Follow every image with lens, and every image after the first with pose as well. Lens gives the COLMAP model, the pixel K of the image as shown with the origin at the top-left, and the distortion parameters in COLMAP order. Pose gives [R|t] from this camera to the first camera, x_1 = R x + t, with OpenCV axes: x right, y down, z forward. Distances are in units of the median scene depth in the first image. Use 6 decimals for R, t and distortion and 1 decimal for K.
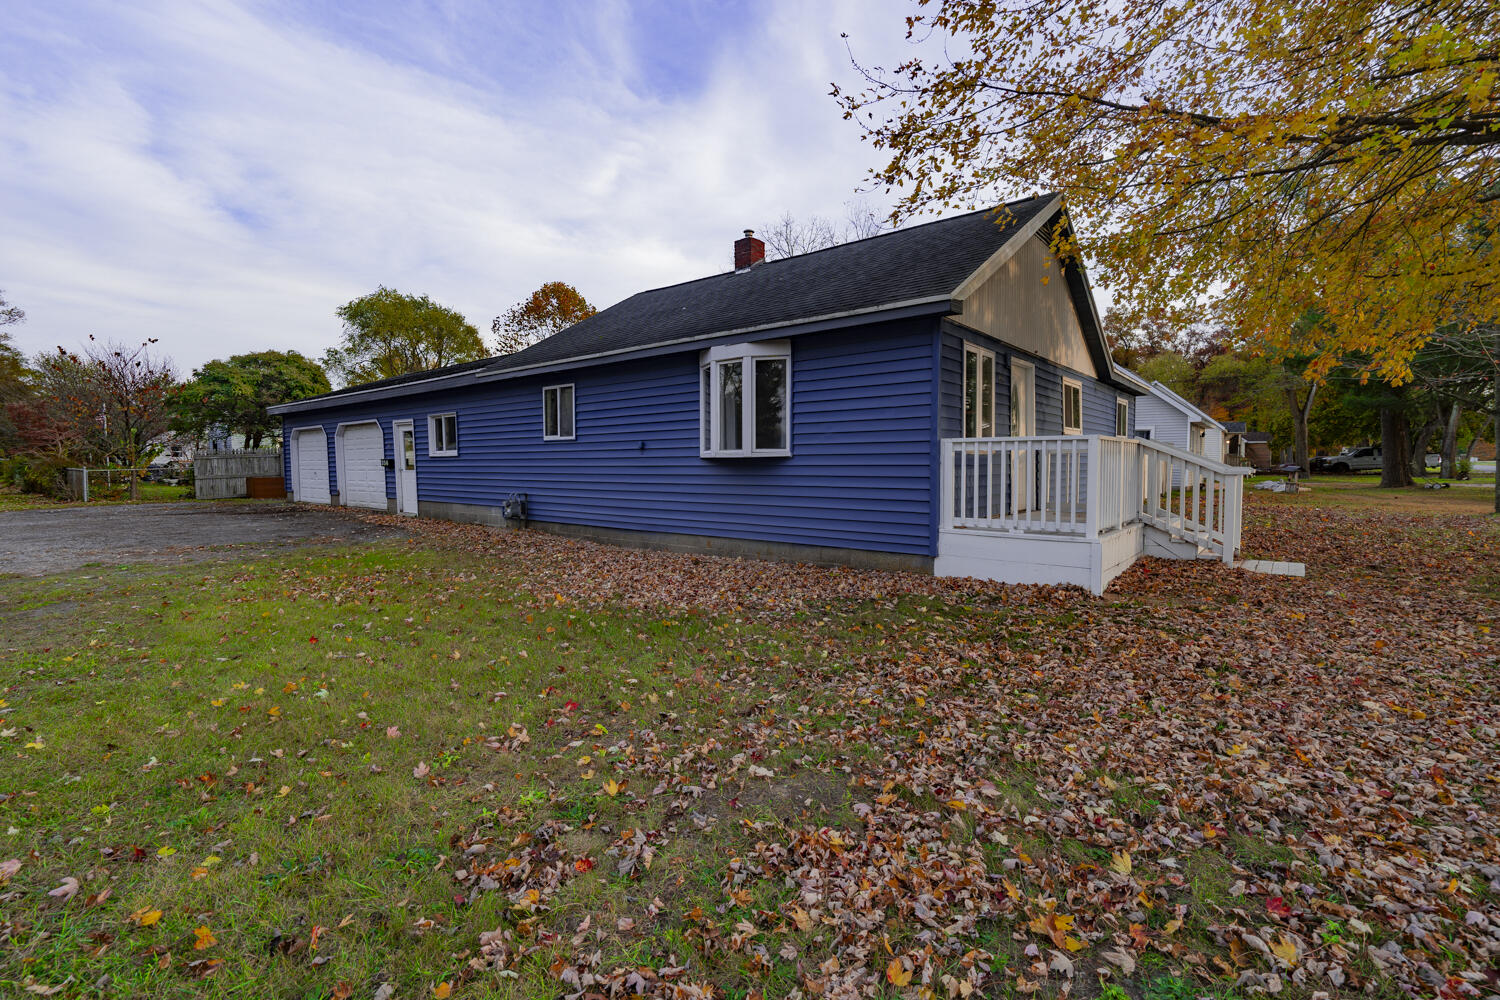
lens RADIAL K [[673.9, 0, 756.2], [0, 673.9, 480.4], [0, 0, 1]] dist [-0.000490, 0.000043]
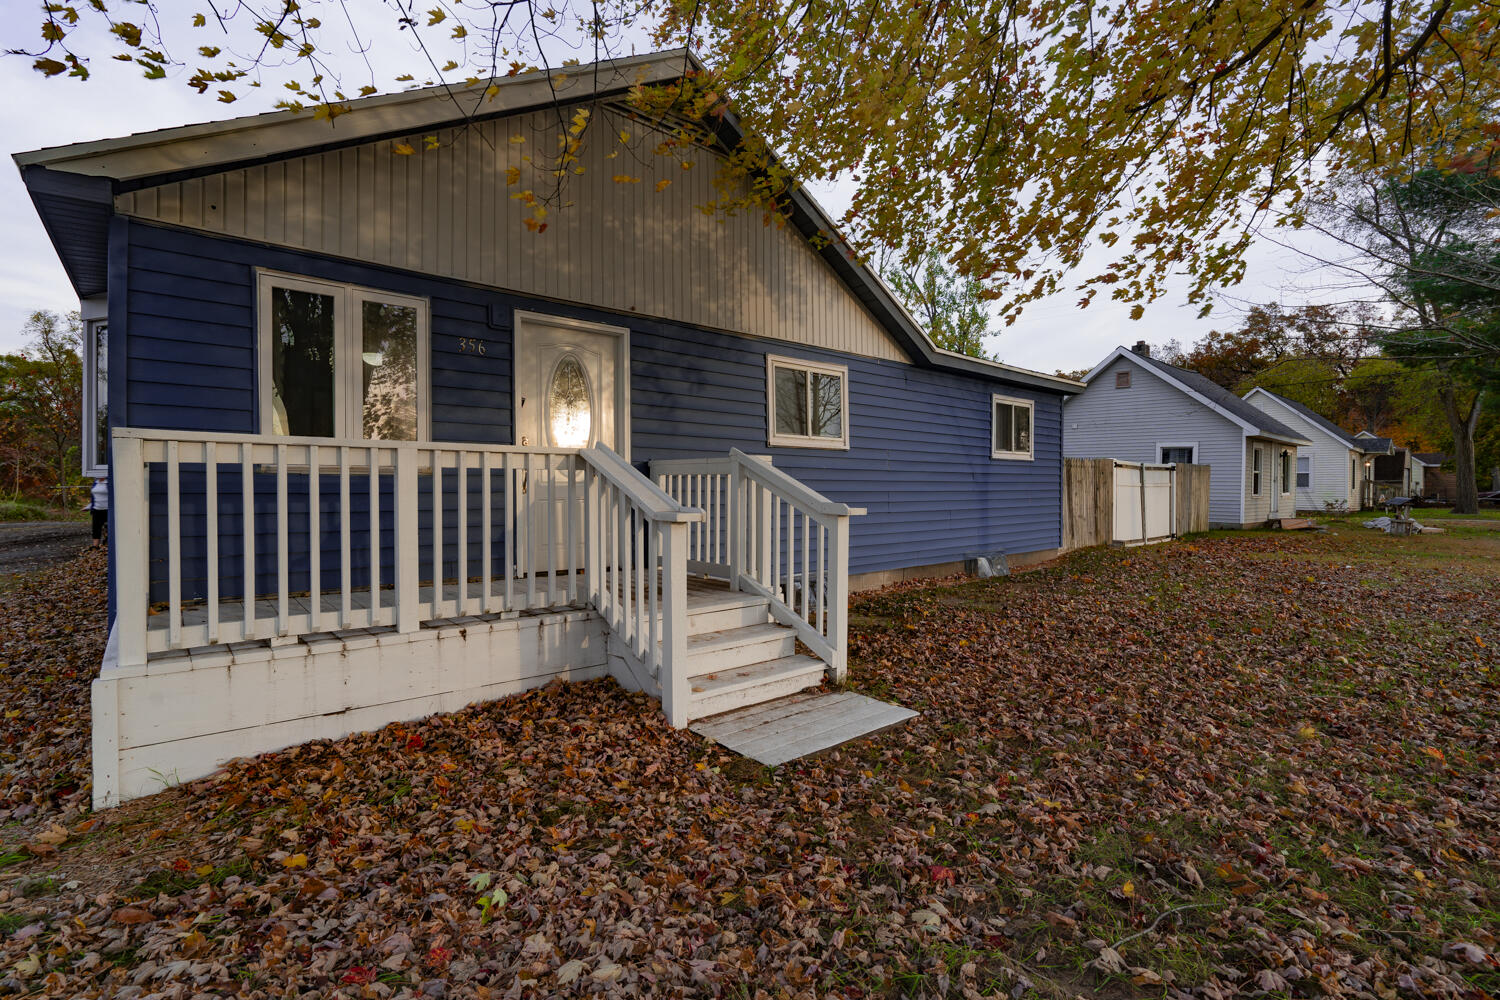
lens RADIAL K [[691.7, 0, 756.1], [0, 691.7, 495.3], [0, 0, 1]] dist [-0.000632, -0.000055]
pose [[0.985961, 0.009939, -0.166678, 0.630005], [-0.011701, 0.999886, -0.009591, -0.017393], [0.166564, 0.011407, 0.985965, 0.404922]]
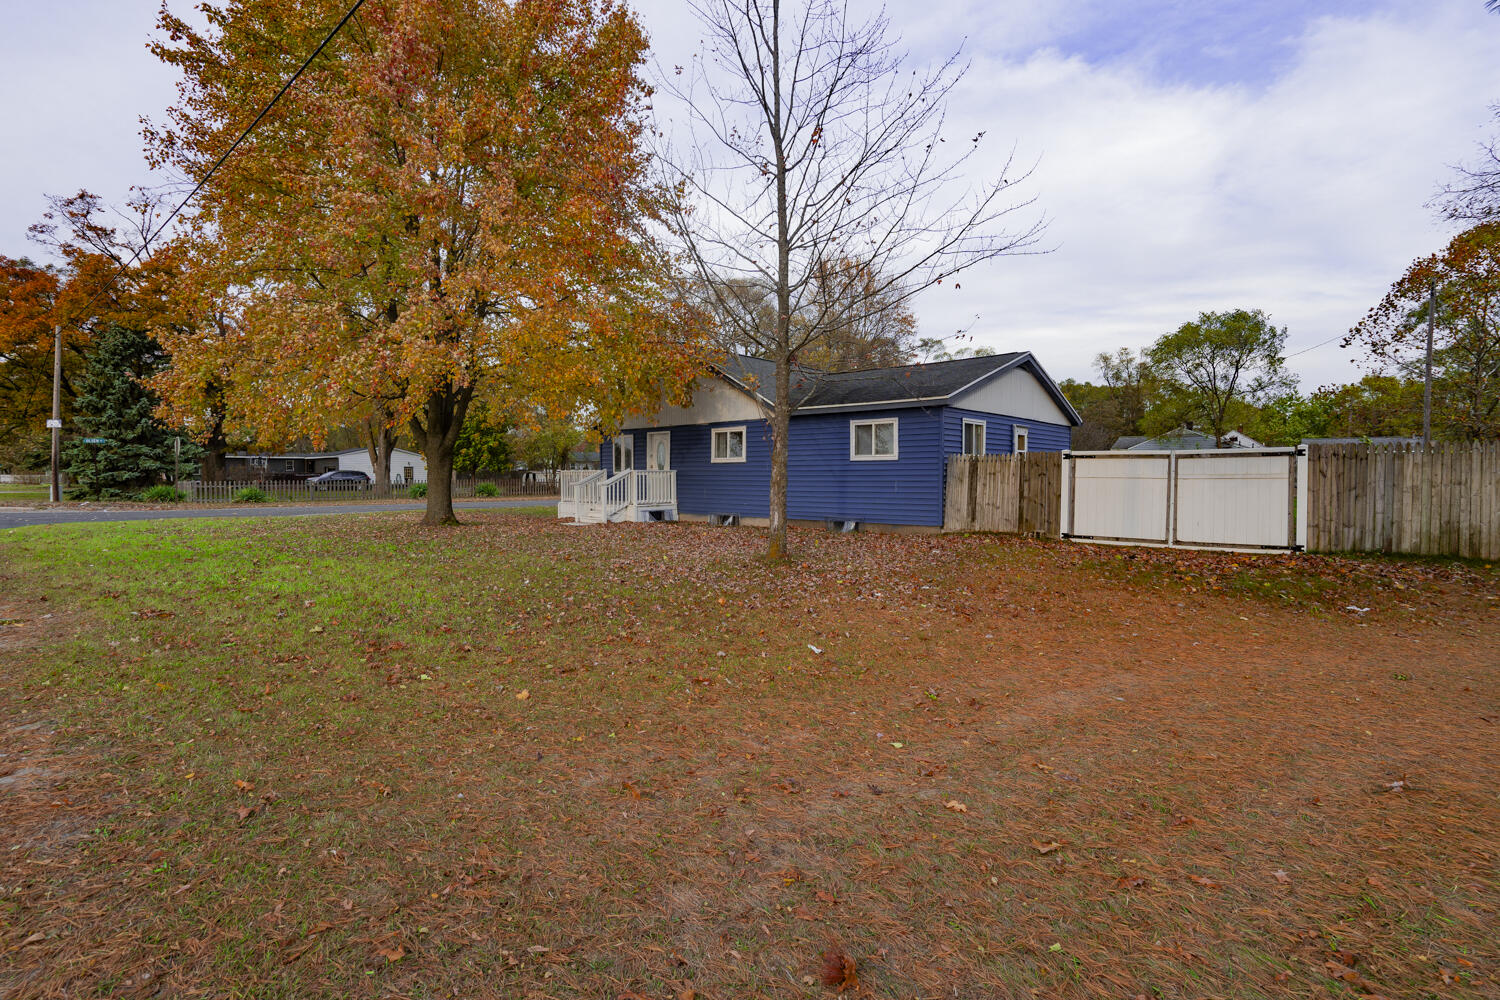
lens RADIAL K [[691.7, 0, 756.1], [0, 691.7, 495.3], [0, 0, 1]] dist [-0.000632, -0.000055]
pose [[-0.017713, 0.029027, -0.999422, 2.514839], [-0.027187, 0.999195, 0.029502, -0.046838], [0.999473, 0.027694, -0.016910, 1.304307]]
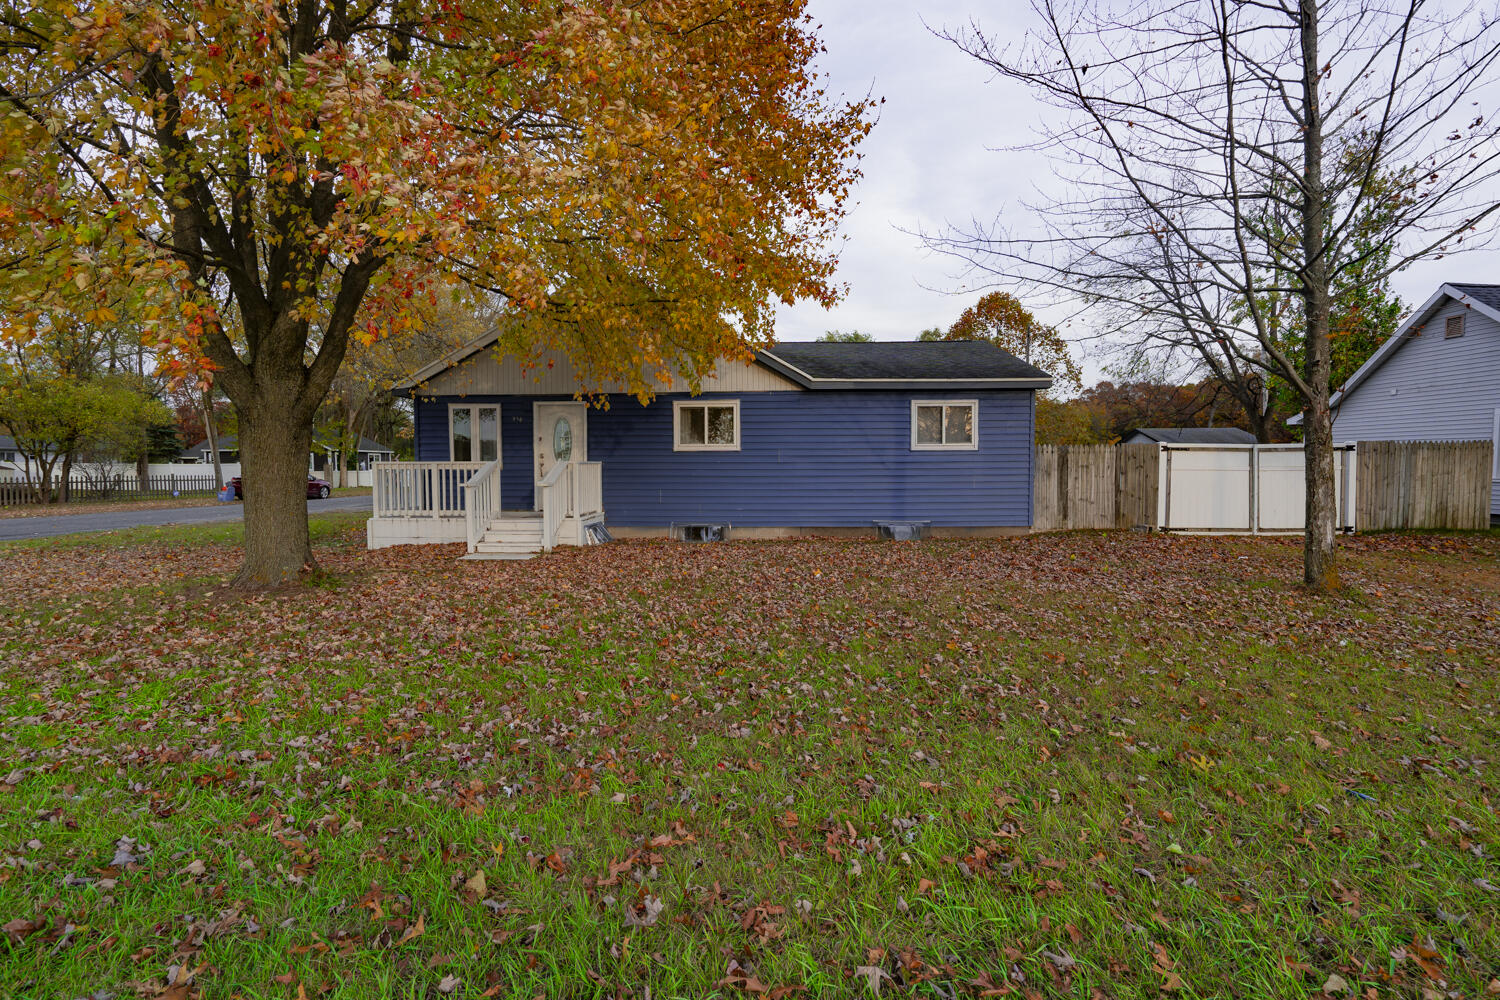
lens RADIAL K [[673.9, 0, 756.2], [0, 673.9, 480.4], [0, 0, 1]] dist [-0.000490, 0.000043]
pose [[0.613566, 0.013388, -0.789530, 1.670906], [-0.018618, 0.999824, 0.002485, -0.026202], [0.789424, 0.013175, 0.613707, 0.450394]]
